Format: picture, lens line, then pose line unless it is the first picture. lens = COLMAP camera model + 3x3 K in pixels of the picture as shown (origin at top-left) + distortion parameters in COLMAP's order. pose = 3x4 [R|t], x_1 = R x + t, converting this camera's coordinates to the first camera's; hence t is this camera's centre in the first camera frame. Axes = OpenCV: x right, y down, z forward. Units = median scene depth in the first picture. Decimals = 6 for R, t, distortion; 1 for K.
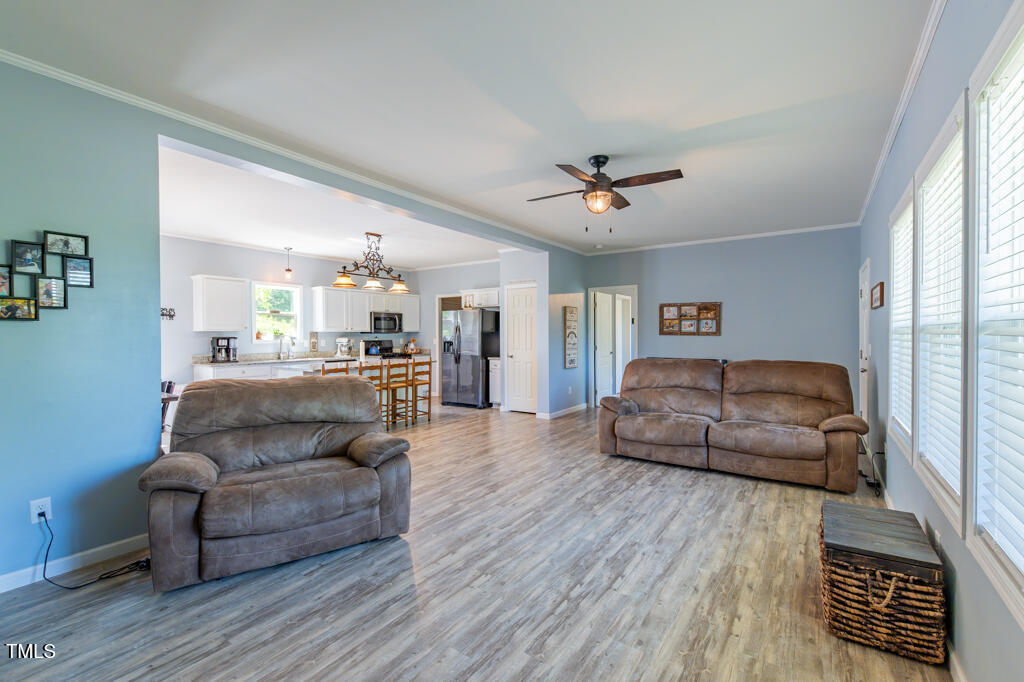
lens RADIAL K [[455.1, 0, 509.7], [0, 455.1, 336.8], [0, 0, 1]] dist [0.015883, -0.000039]
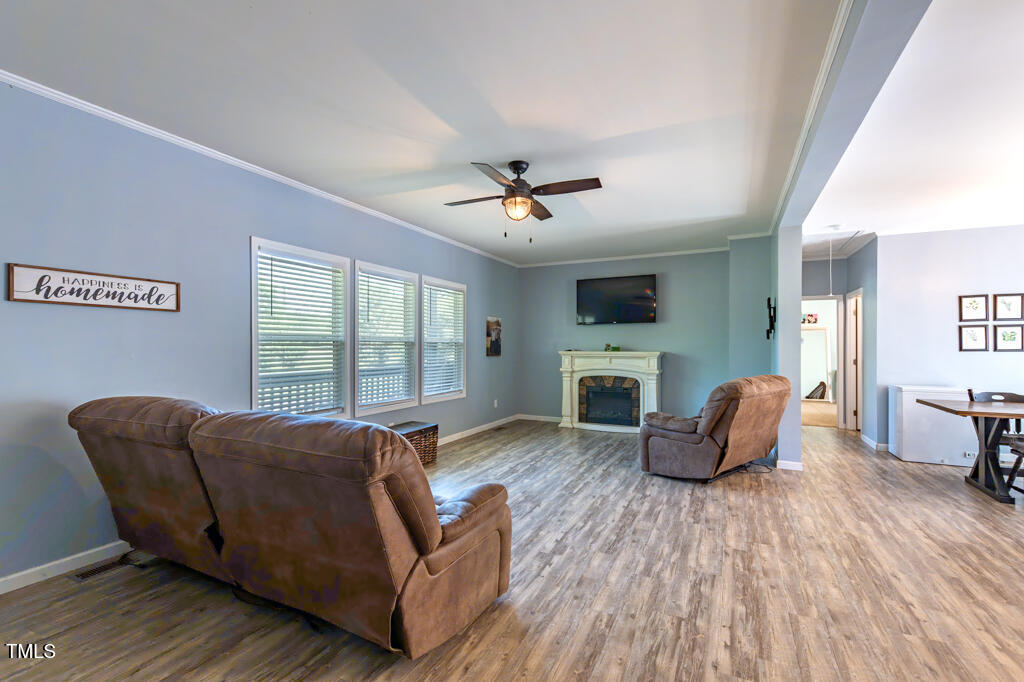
lens RADIAL K [[443.5, 0, 518.4], [0, 443.5, 344.2], [0, 0, 1]] dist [-0.002177, -0.000415]
pose [[-0.987099, 0.002077, -0.160096, 0.370240], [0.001458, 0.999991, 0.003983, -0.010757], [0.160103, 0.003698, -0.987093, 2.067230]]
